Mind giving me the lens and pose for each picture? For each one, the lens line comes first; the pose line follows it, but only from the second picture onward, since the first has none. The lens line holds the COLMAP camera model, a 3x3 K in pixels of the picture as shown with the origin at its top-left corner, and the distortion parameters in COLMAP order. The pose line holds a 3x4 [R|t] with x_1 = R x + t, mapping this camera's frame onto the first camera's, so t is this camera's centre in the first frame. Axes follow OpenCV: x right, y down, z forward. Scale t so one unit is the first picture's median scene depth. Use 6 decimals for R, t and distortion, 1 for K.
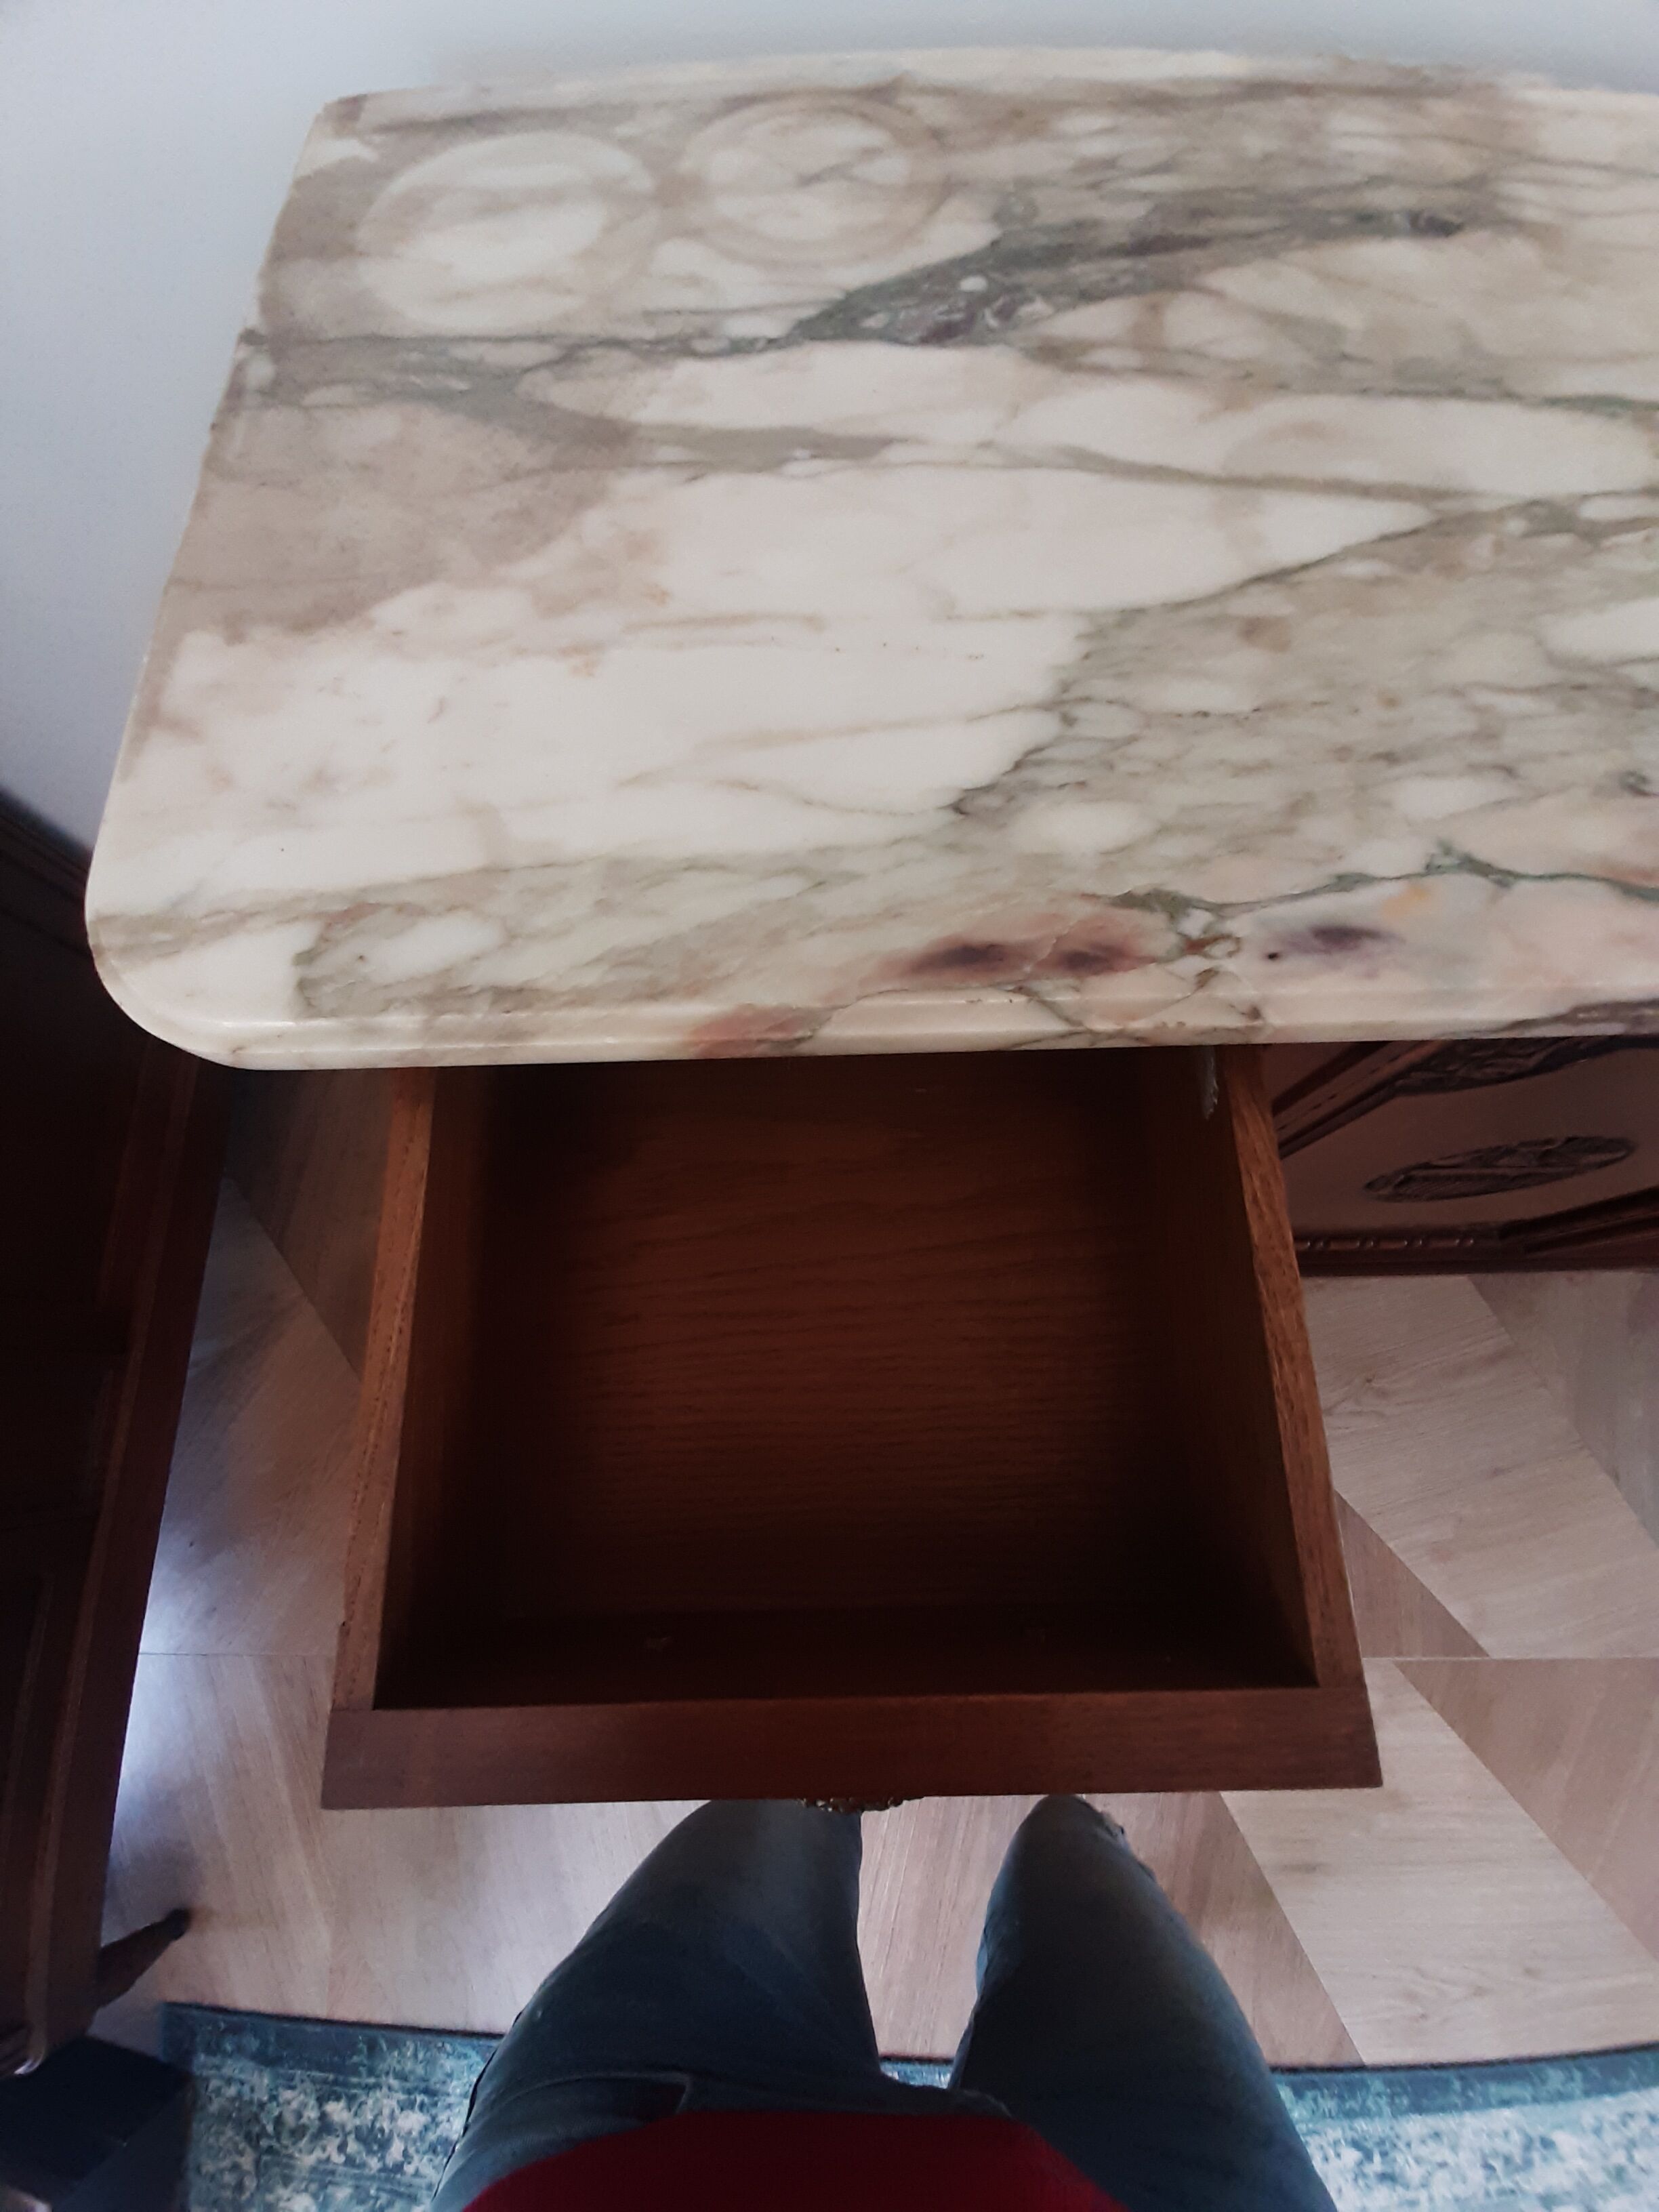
lens RADIAL K [[876.4, 0, 837.1], [0, 876.4, 1125.8], [0, 0, 1]] dist [-0.000817, -0.005528]
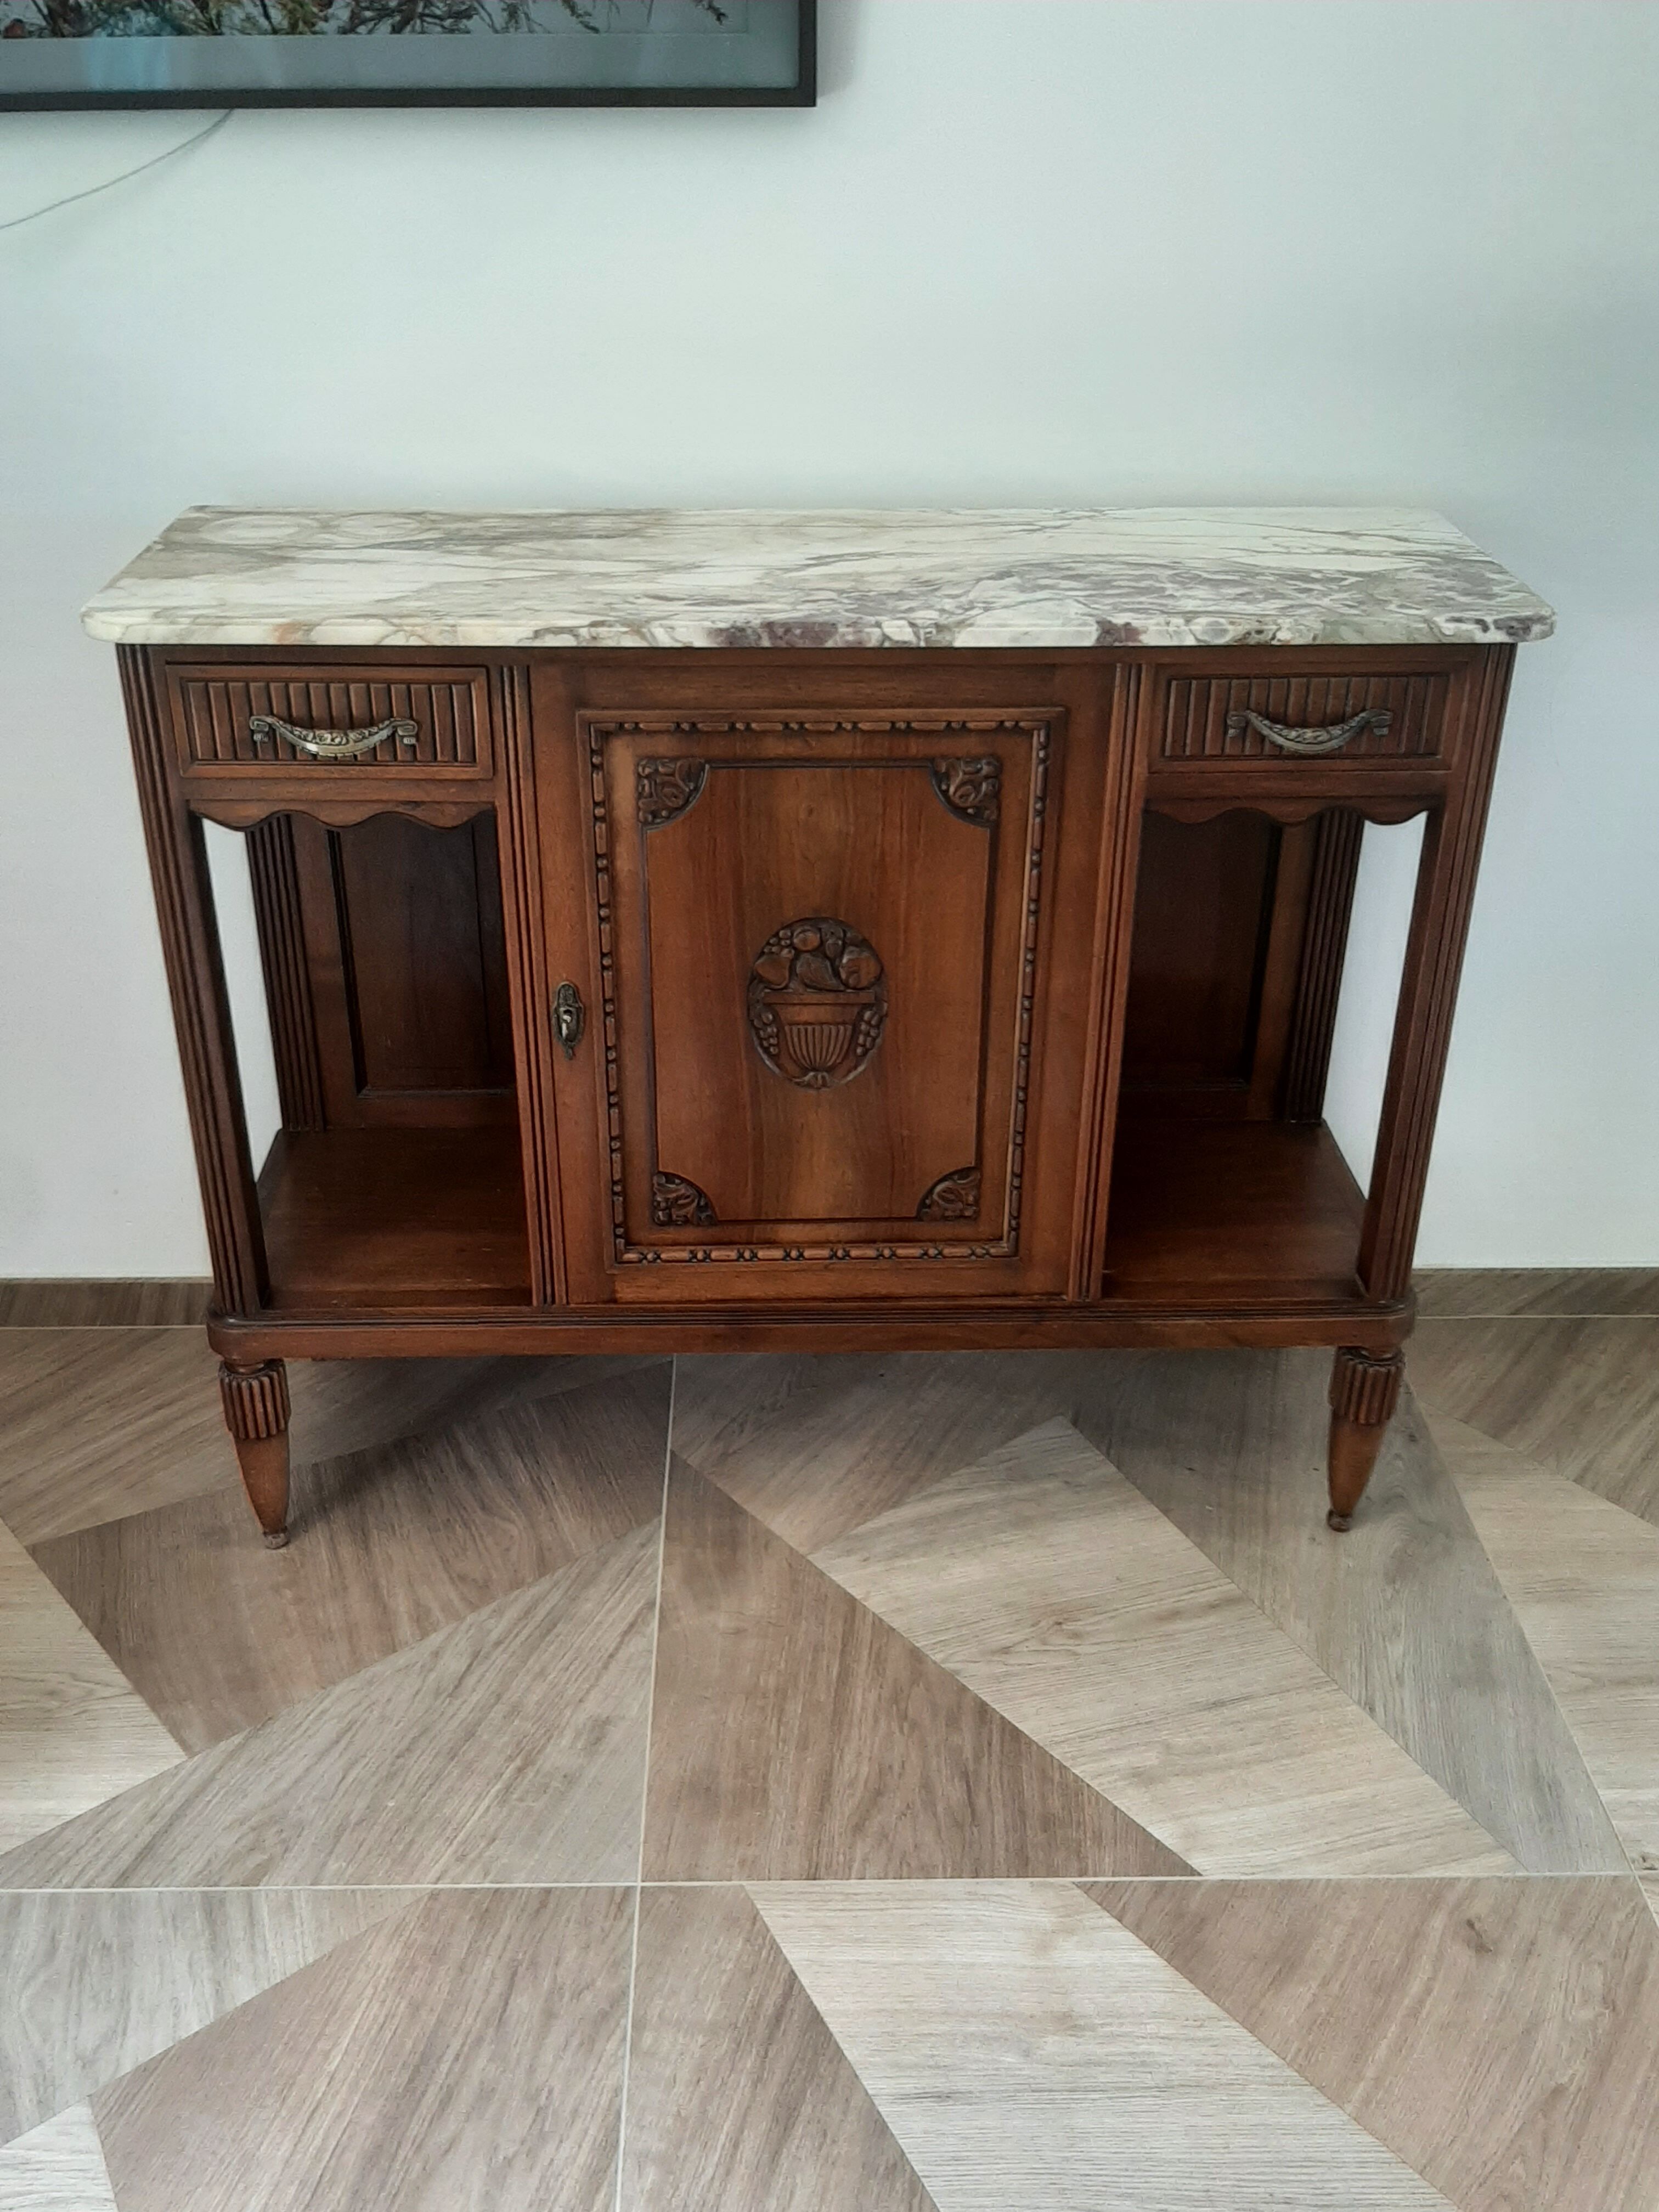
lens RADIAL K [[2041.8, 0, 814.0], [0, 2041.8, 1096.1], [0, 0, 1]] dist [0.039152, 0.000000]
pose [[0.998922, 0.031695, 0.033906, 1.272124], [0.001477, 0.708443, -0.705767, 5.123797], [-0.046390, 0.705056, 0.707633, -2.548012]]
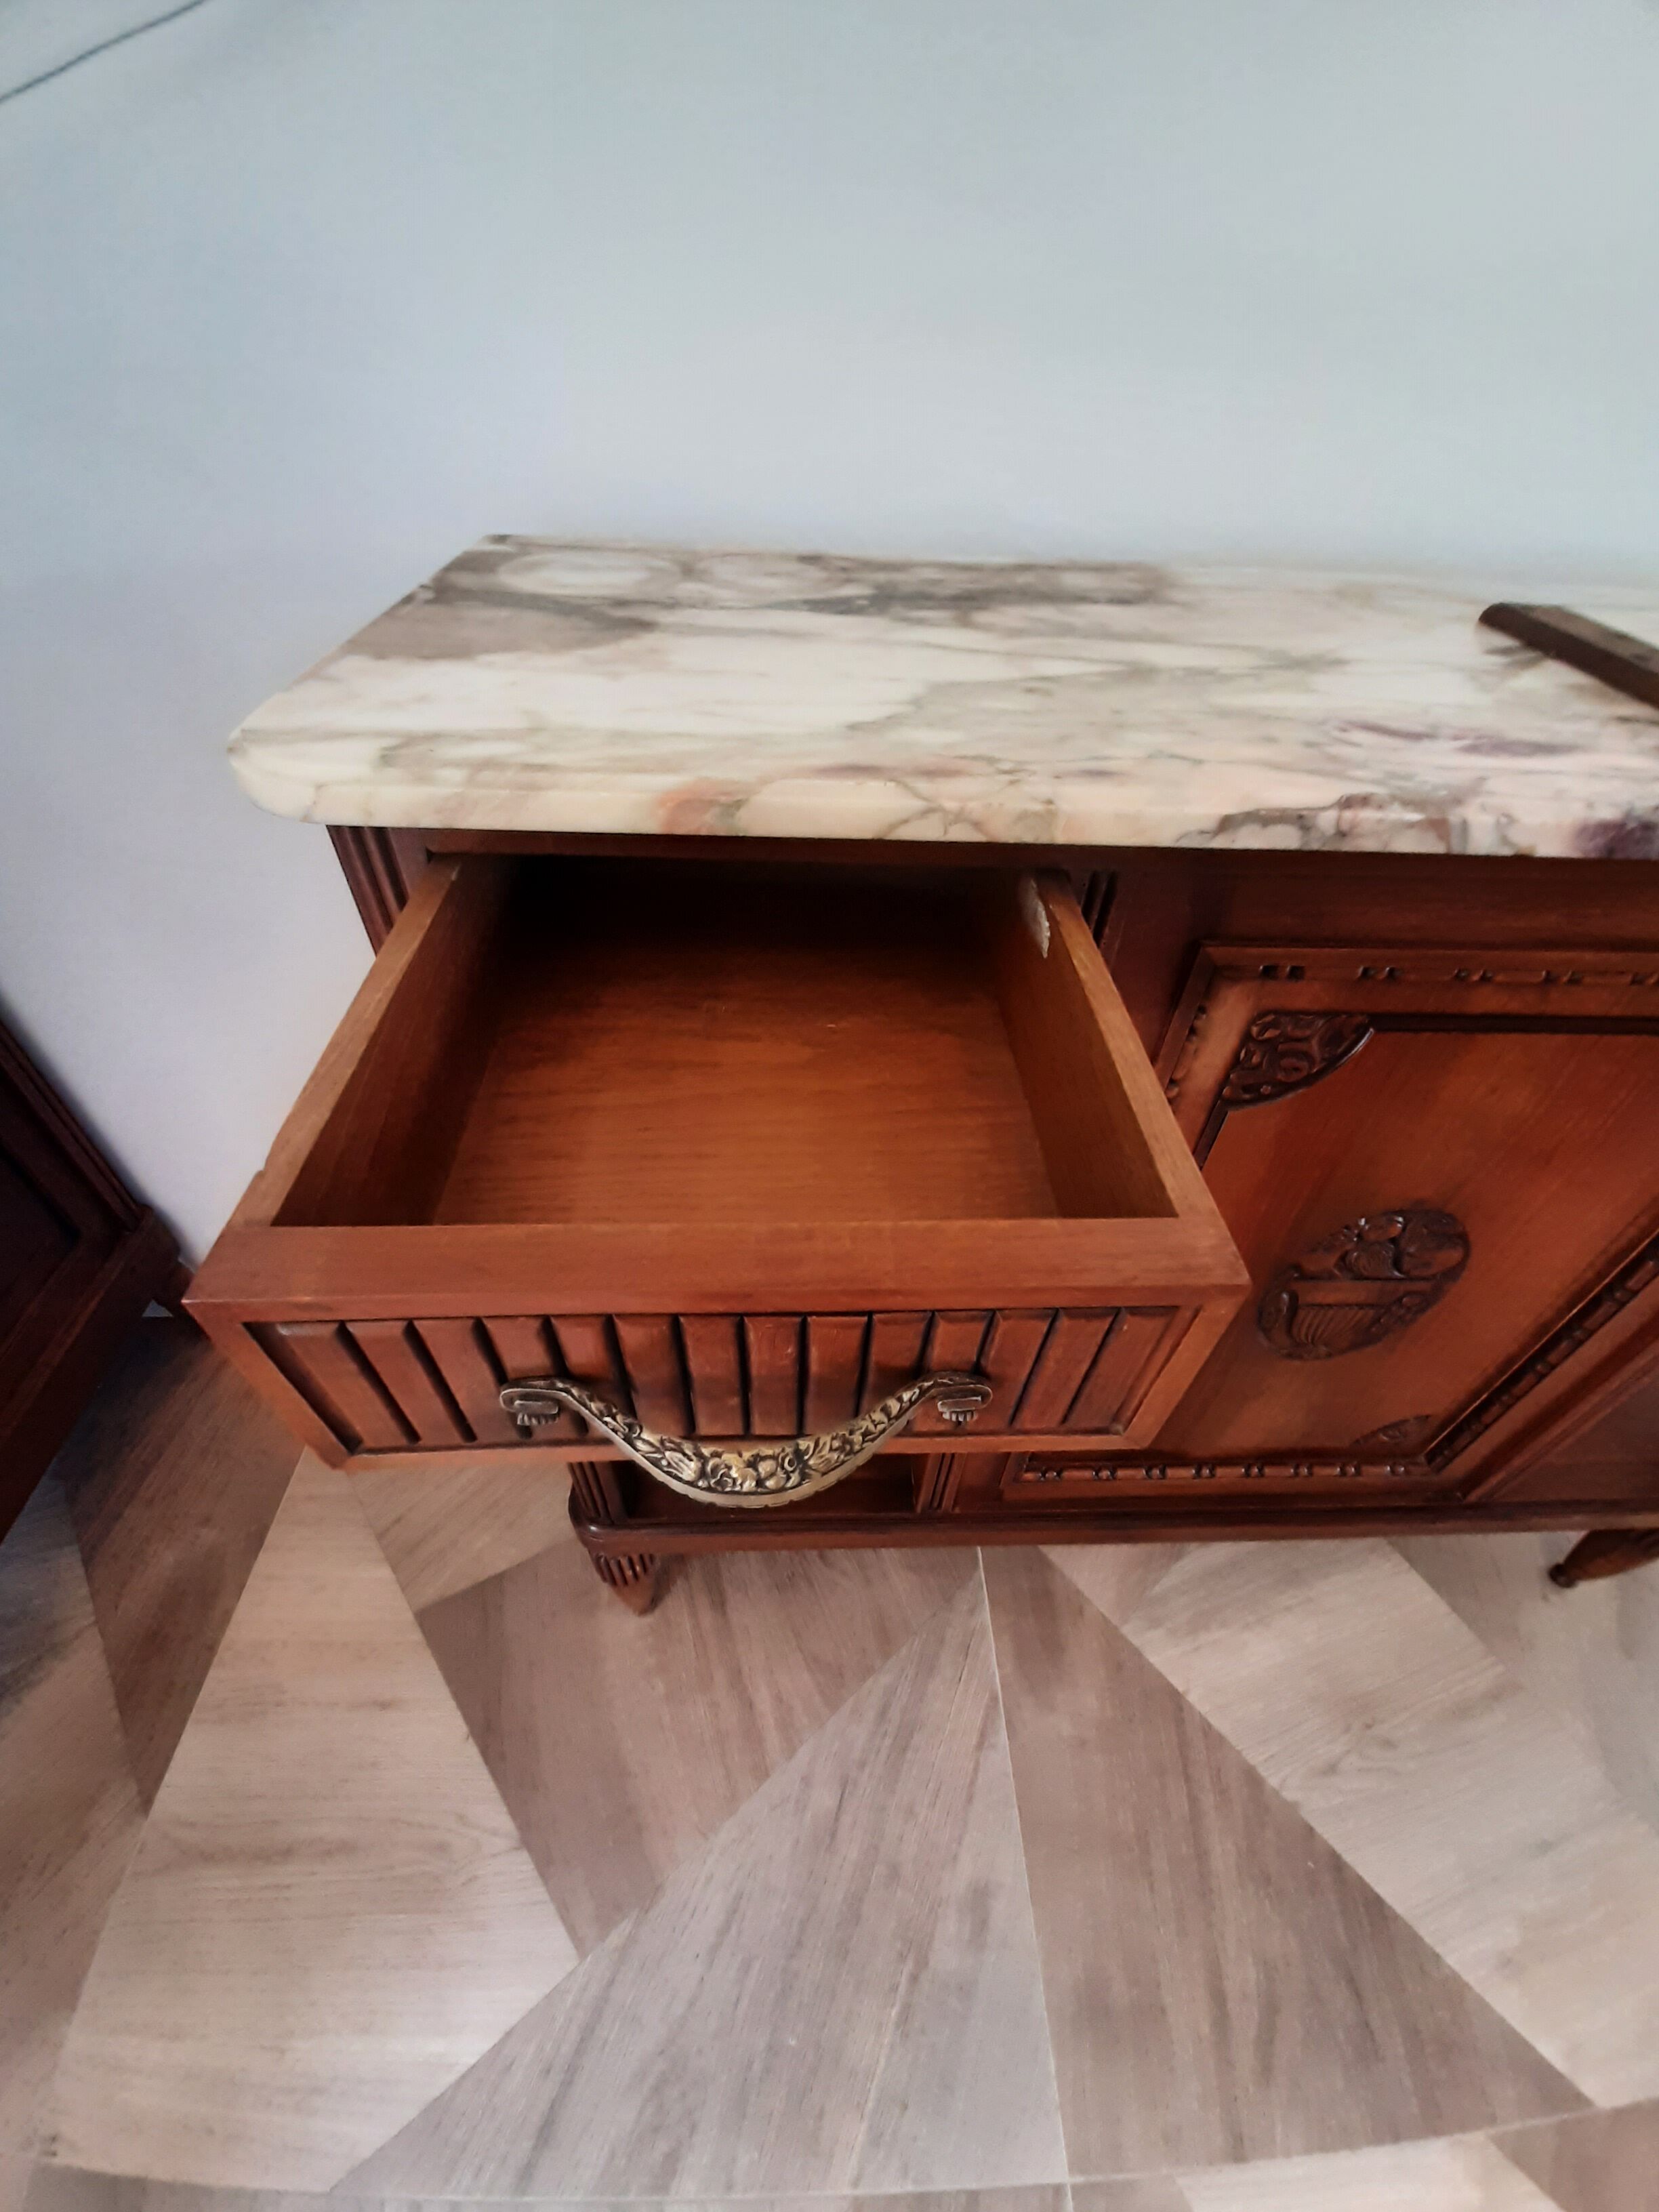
lens RADIAL K [[876.4, 0, 846.3], [0, 876.4, 1120.0], [0, 0, 1]] dist [-0.000817, -0.005528]
pose [[0.996523, 0.040918, 0.072582, 0.037832], [0.001379, 0.862890, -0.505390, 0.856883], [-0.083309, 0.503733, 0.859833, 0.017939]]
